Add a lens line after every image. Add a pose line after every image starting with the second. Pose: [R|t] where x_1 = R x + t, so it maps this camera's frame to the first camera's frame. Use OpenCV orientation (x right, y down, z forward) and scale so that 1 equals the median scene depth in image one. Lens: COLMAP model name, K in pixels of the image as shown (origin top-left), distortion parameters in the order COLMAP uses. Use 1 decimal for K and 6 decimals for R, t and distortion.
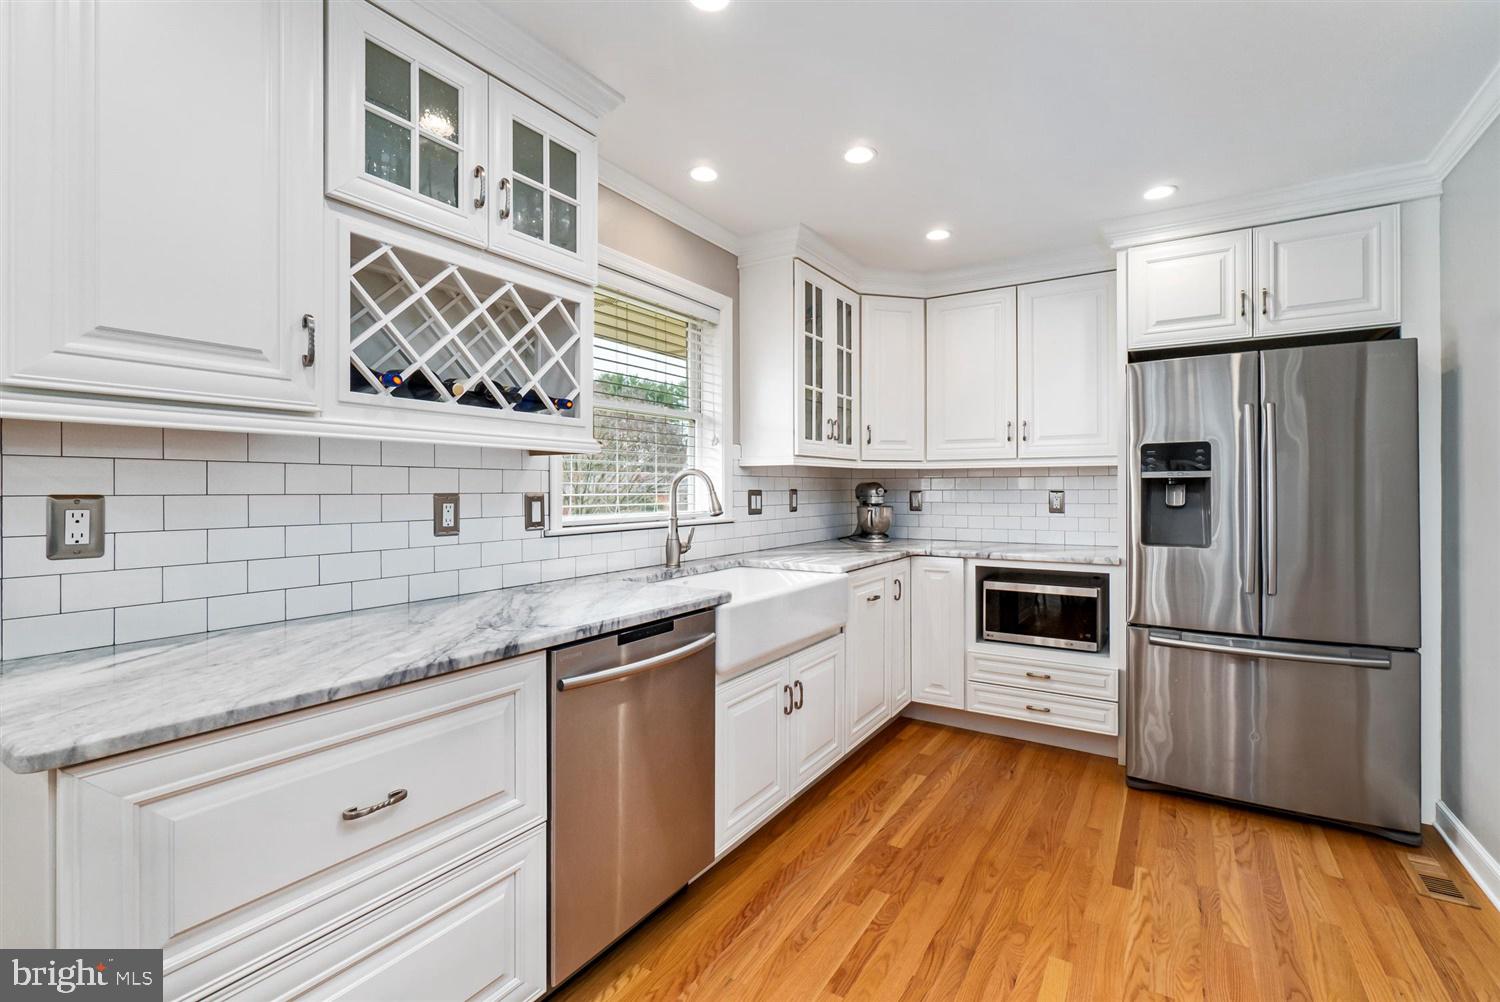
lens RADIAL K [[676.8, 0, 776.2], [0, 676.8, 491.4], [0, 0, 1]] dist [-0.009678, 0.001061]
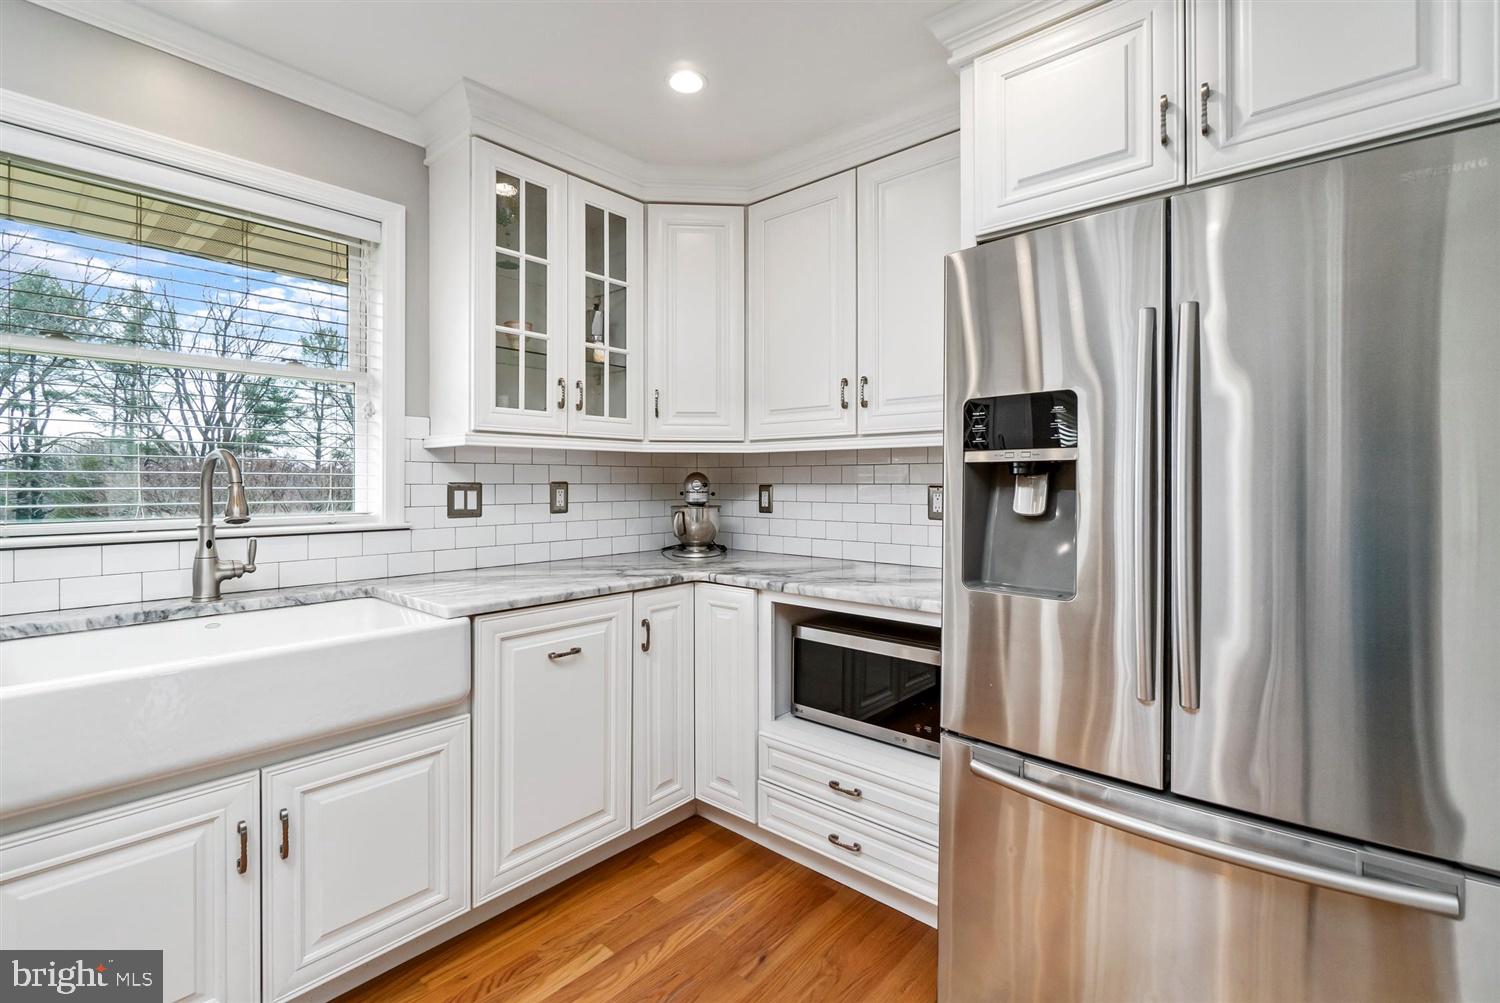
lens RADIAL K [[676.8, 0, 751.9], [0, 676.8, 481.8], [0, 0, 1]] dist [-0.009678, 0.001061]
pose [[0.985452, 0.003928, -0.169908, 0.468263], [-0.004657, 0.999982, -0.003892, -0.001497], [0.169889, 0.004627, 0.985452, 0.440618]]
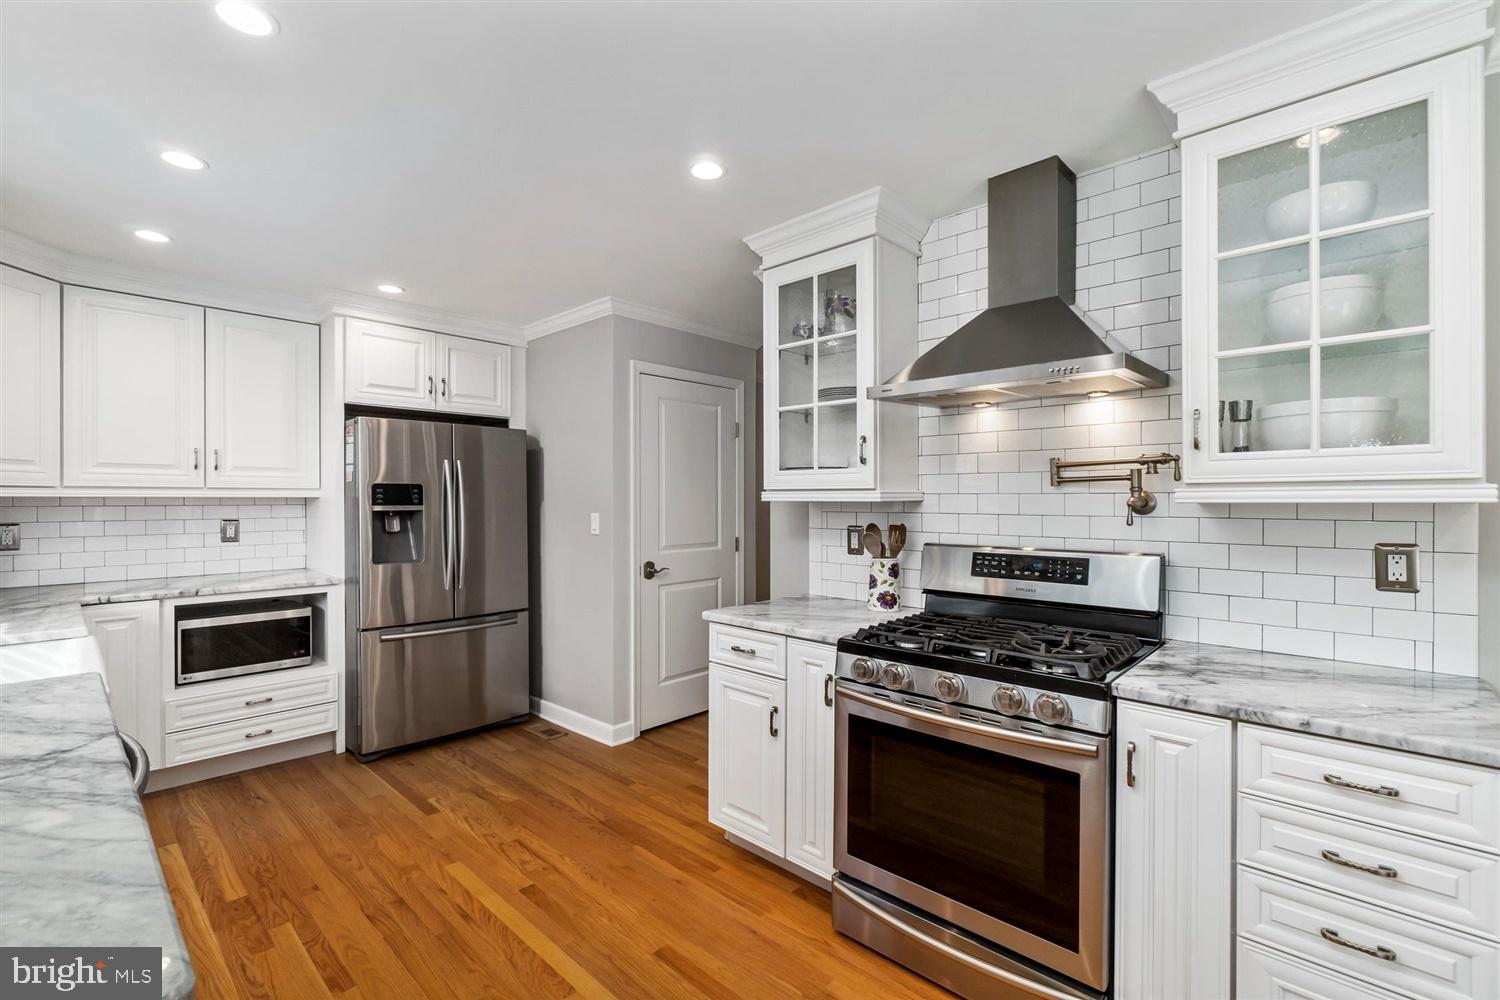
lens RADIAL K [[655.7, 0, 746.3], [0, 655.7, 499.3], [0, 0, 1]] dist [0.001182, 0.002795]
pose [[0.204986, 0.000302, 0.978765, -0.505603], [0.001422, 0.999999, -0.000606, -0.038977], [-0.978764, 0.001516, 0.204985, 0.076048]]
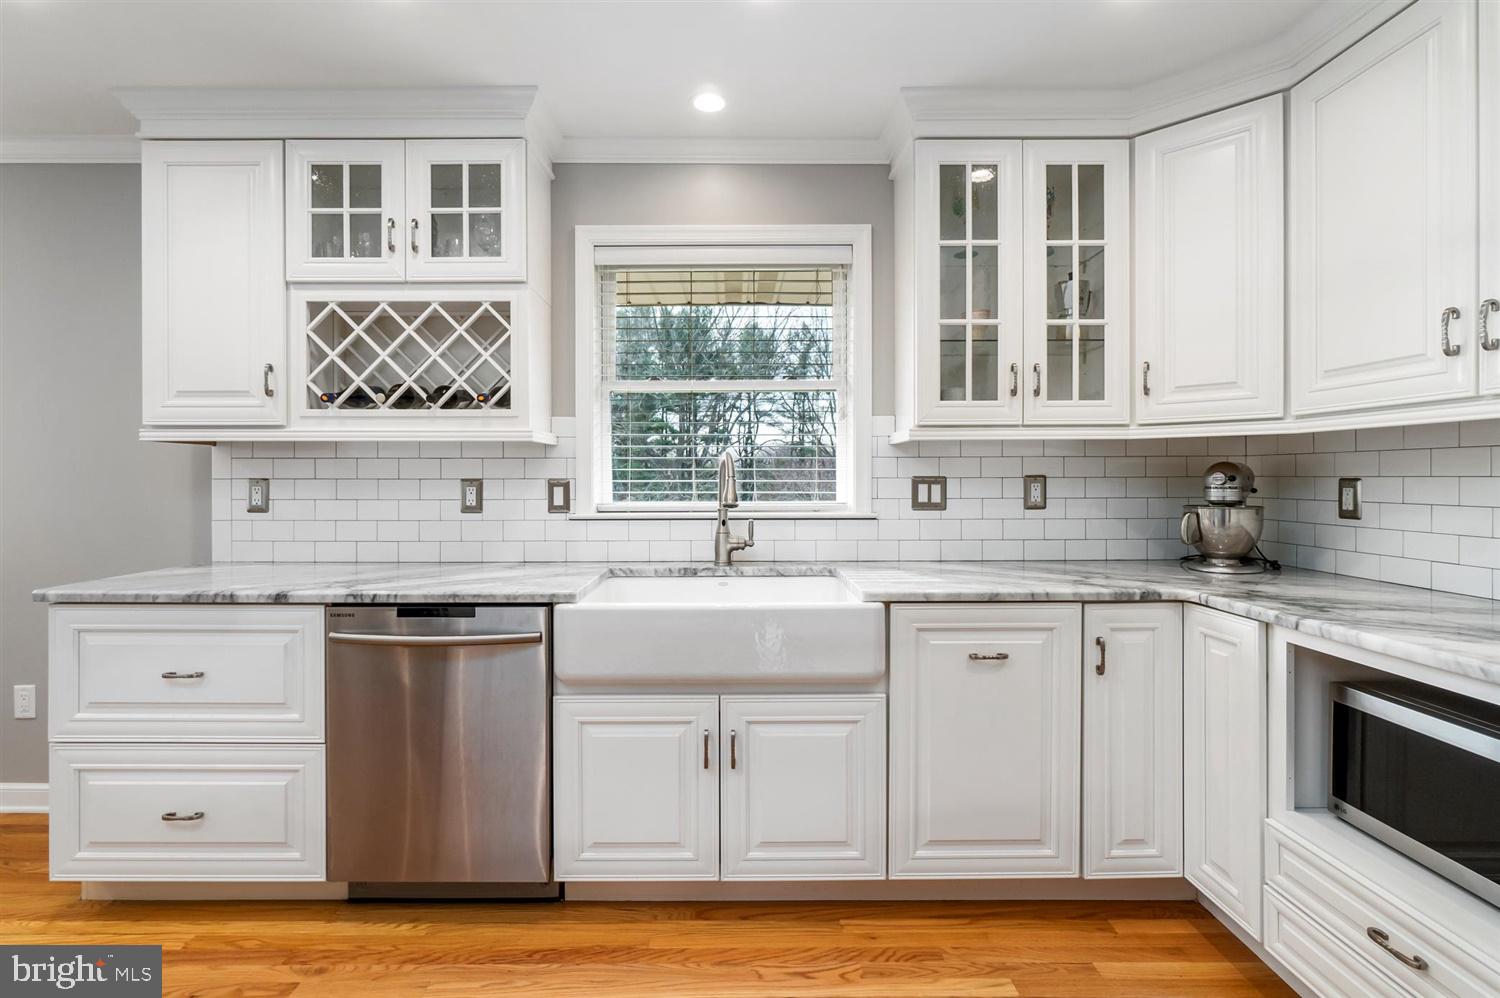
lens RADIAL K [[703.7, 0, 724.0], [0, 703.7, 480.8], [0, 0, 1]] dist [-0.002555, -0.001575]
pose [[0.514383, 0.007368, -0.857529, 0.613967], [-0.002638, 0.999972, 0.007010, -0.002013], [0.857556, -0.001344, 0.514388, 0.521938]]
